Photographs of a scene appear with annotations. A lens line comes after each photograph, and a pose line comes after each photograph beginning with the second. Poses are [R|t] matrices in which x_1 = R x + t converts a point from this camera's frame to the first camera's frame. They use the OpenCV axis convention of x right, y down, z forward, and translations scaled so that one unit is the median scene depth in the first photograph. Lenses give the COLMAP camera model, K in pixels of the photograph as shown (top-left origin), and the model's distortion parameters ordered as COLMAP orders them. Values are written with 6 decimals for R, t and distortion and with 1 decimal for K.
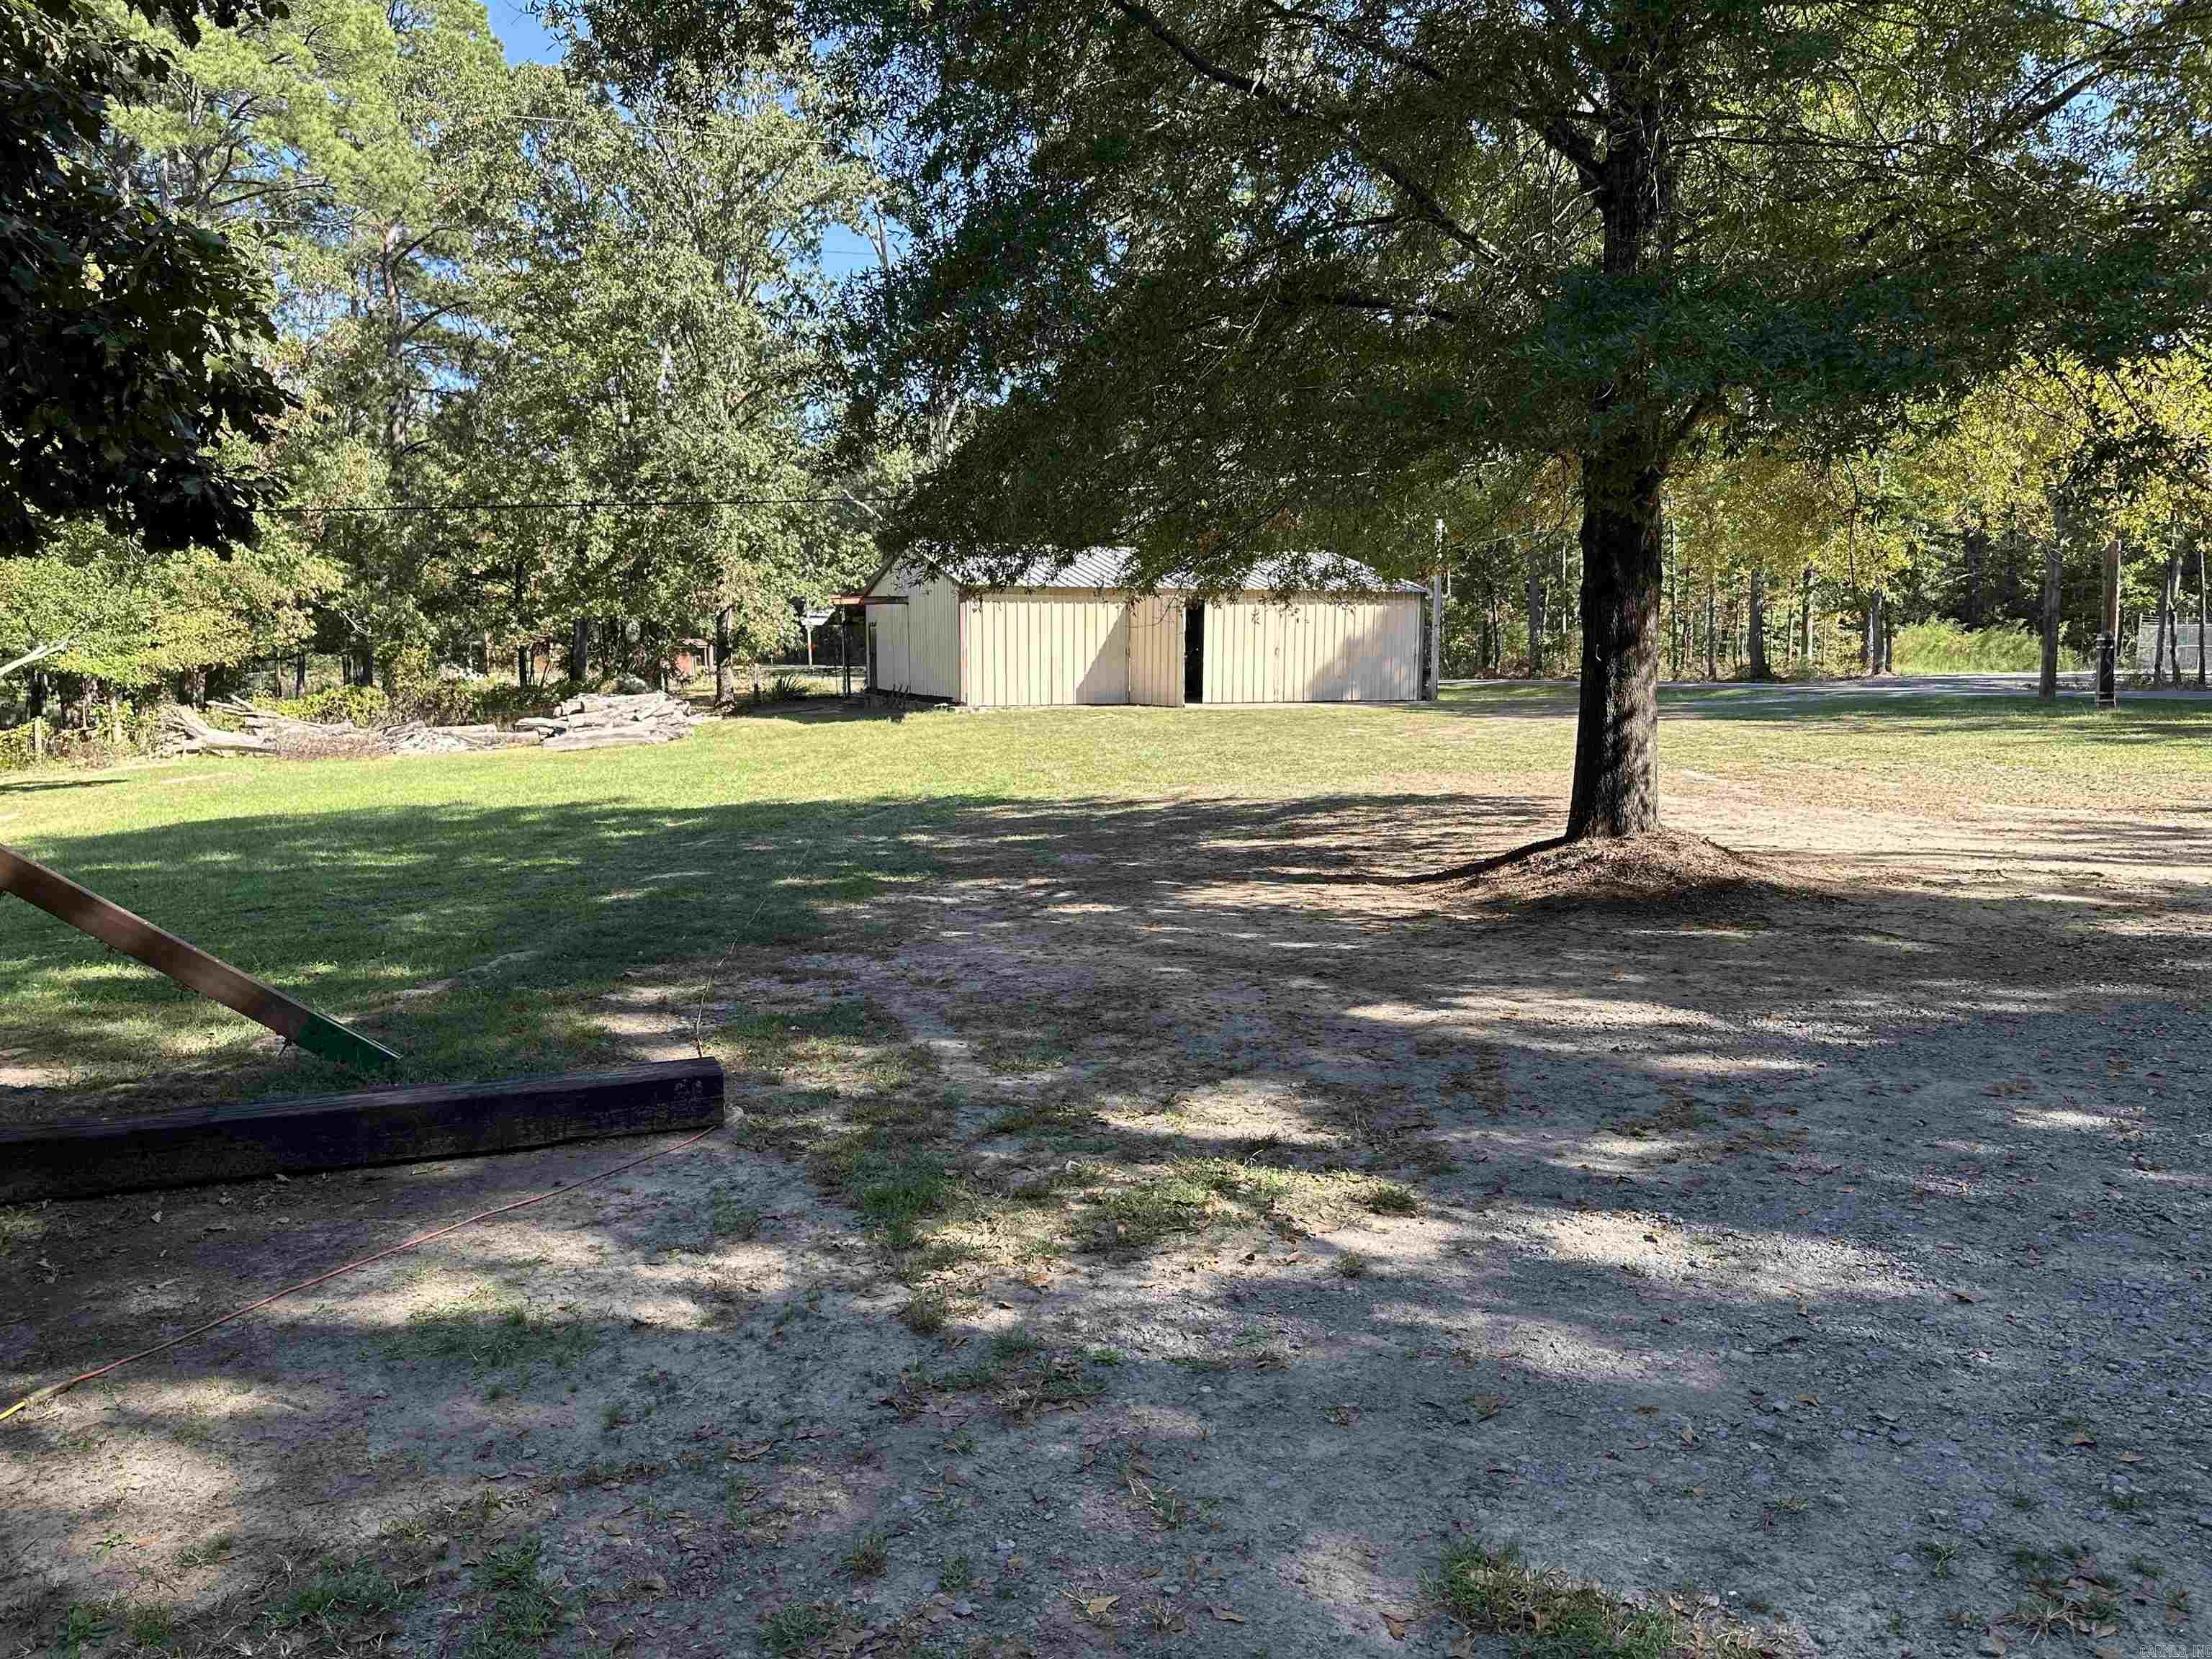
lens RADIAL K [[1501.6, 0, 1106.0], [0, 1501.6, 829.5], [0, 0, 1]] dist [0.044647, -0.001067]
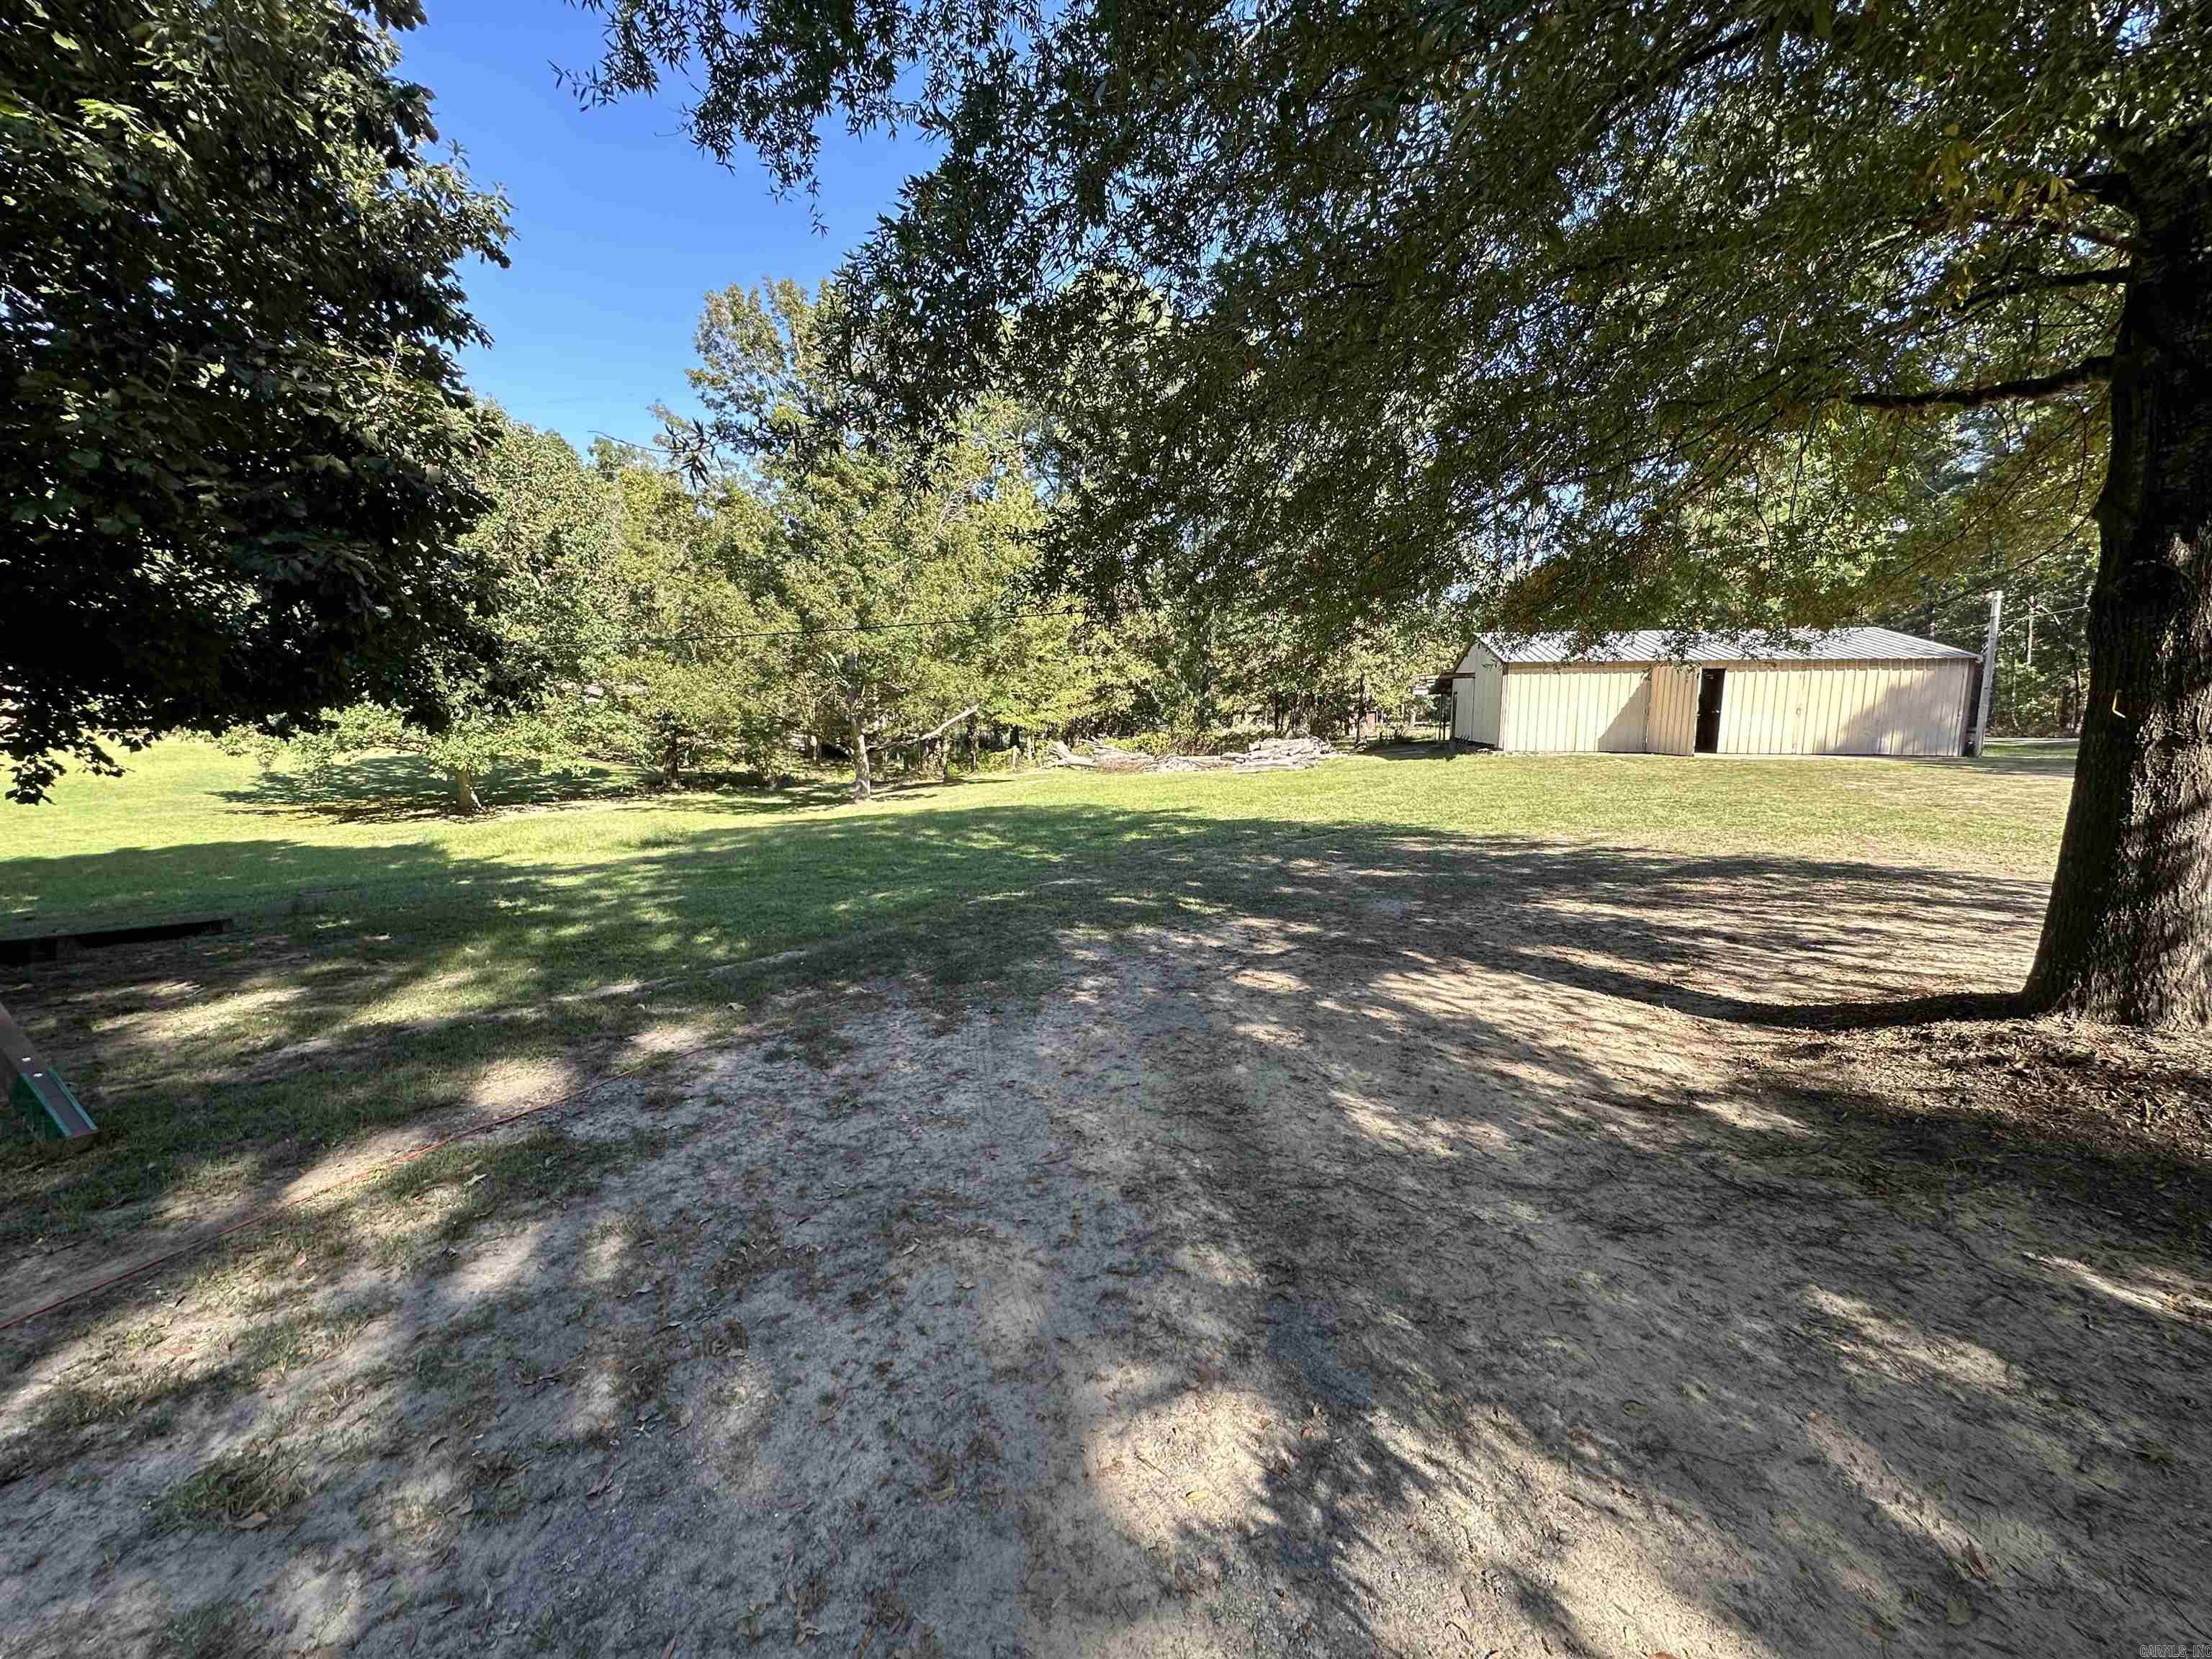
lens RADIAL K [[885.7, 0, 1106.0], [0, 885.7, 829.5], [0, 0, 1]] dist [0.003146, 0.000246]
pose [[0.837330, 0.069972, -0.542201, 0.045158], [-0.062564, 0.997524, 0.032113, -0.013209], [0.543106, 0.007033, 0.839635, 0.120135]]
